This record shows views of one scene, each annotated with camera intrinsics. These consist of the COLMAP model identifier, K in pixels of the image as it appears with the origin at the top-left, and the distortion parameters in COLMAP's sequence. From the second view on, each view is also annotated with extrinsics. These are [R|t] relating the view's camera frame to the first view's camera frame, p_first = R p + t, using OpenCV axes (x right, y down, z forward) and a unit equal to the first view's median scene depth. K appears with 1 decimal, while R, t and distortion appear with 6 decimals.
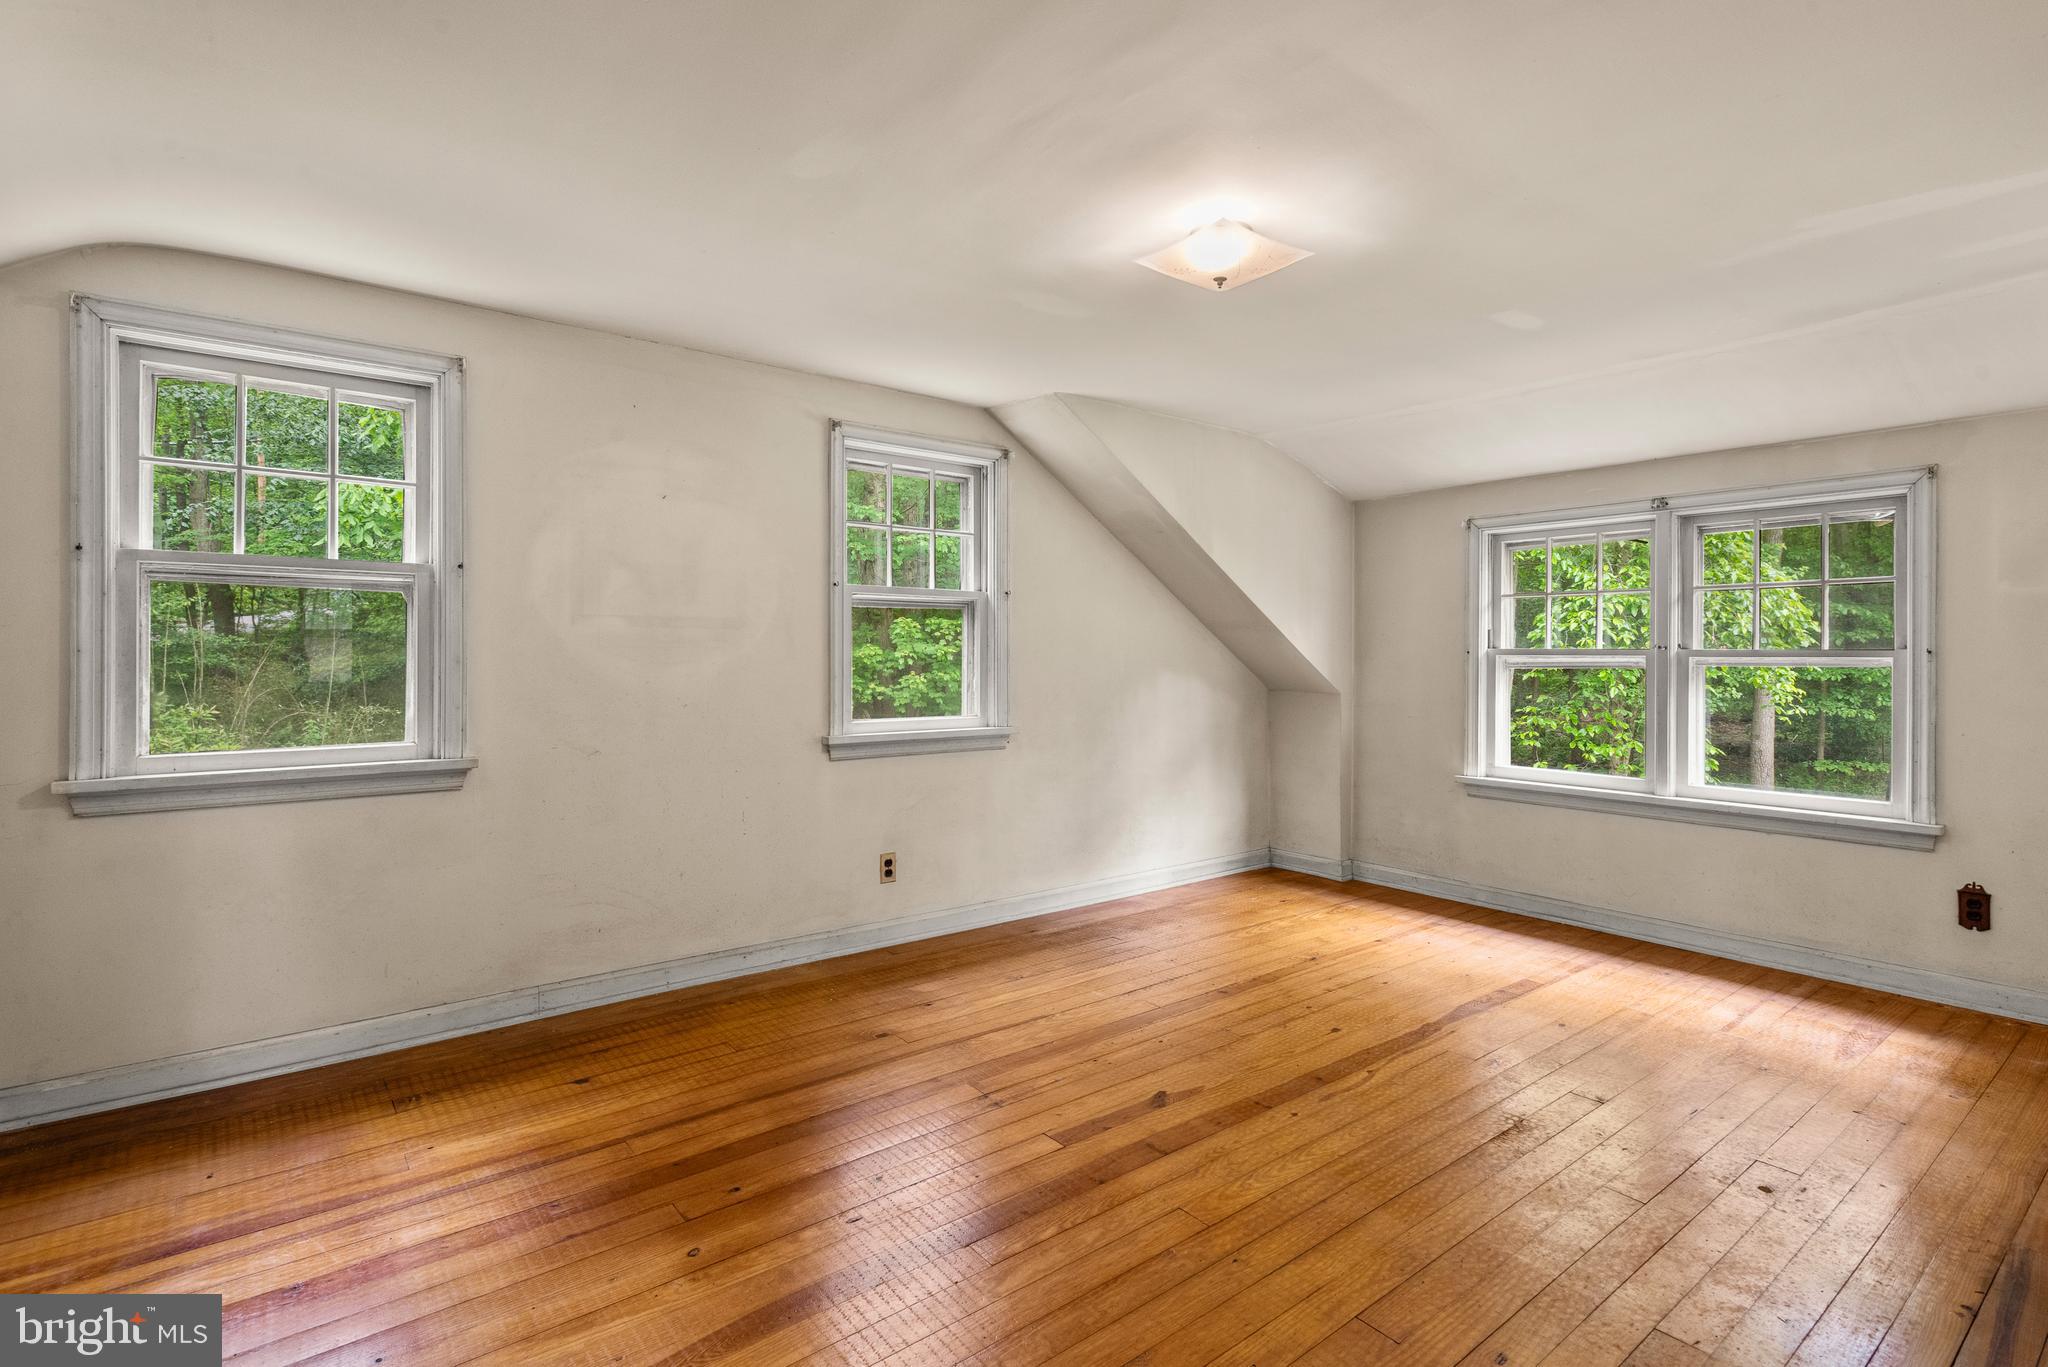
lens RADIAL K [[988.0, 0, 1015.3], [0, 988.0, 668.2], [0, 0, 1]] dist [0.014933, -0.000170]
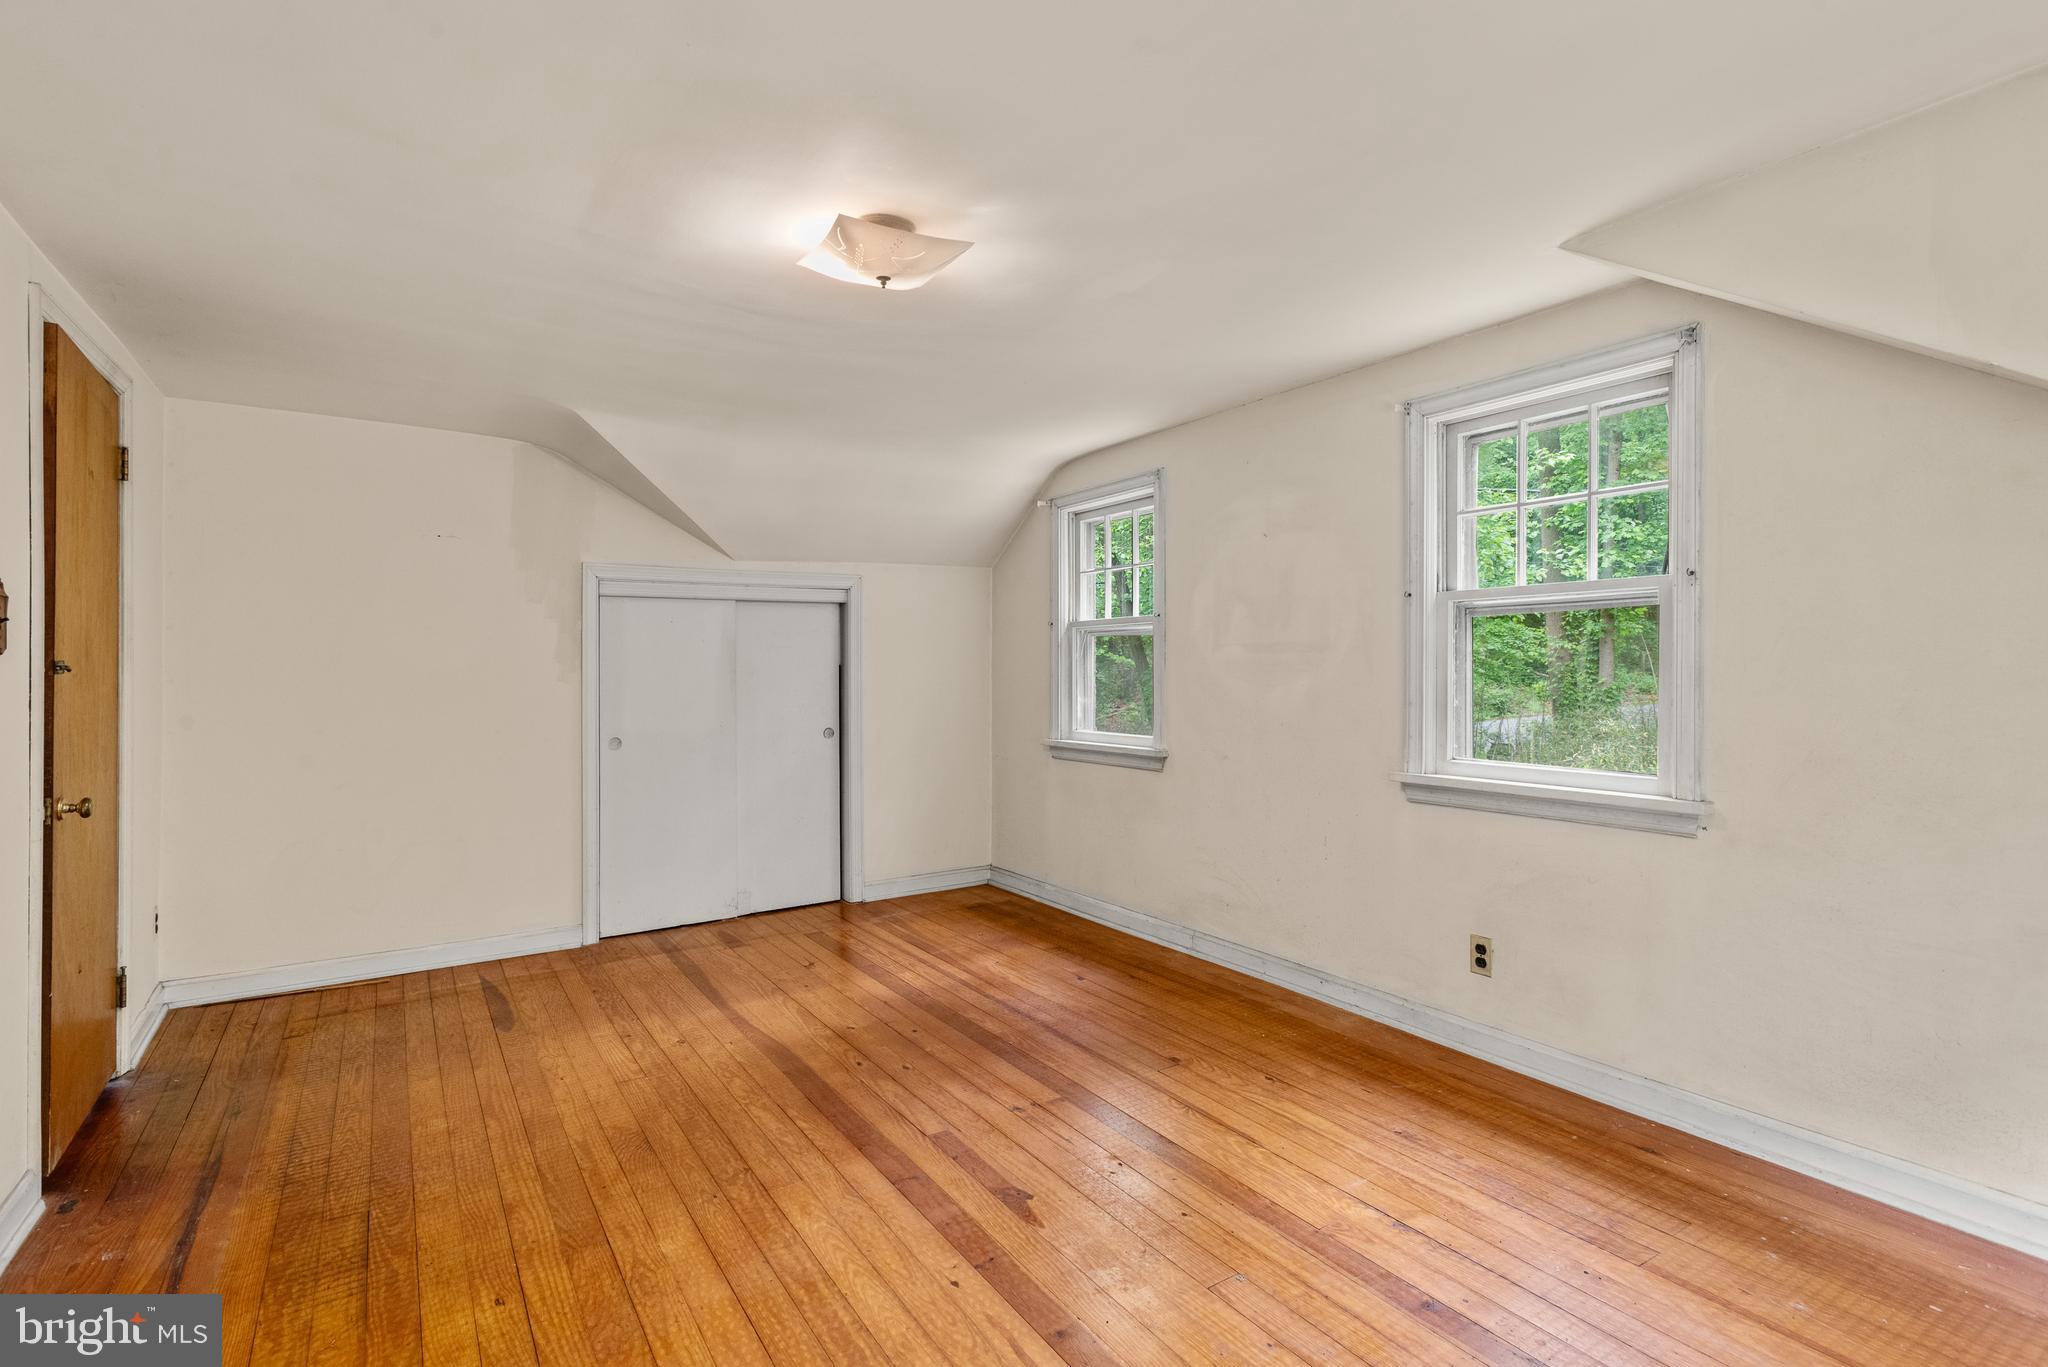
lens RADIAL K [[974.2, 0, 1024.0], [0, 974.2, 683.5], [0, 0, 1]] dist [0.032053, 0.000133]
pose [[-0.081355, 0.012277, -0.996610, 0.829581], [-0.007747, 0.999886, 0.012950, -0.020204], [0.996655, 0.008774, -0.081251, 0.892453]]
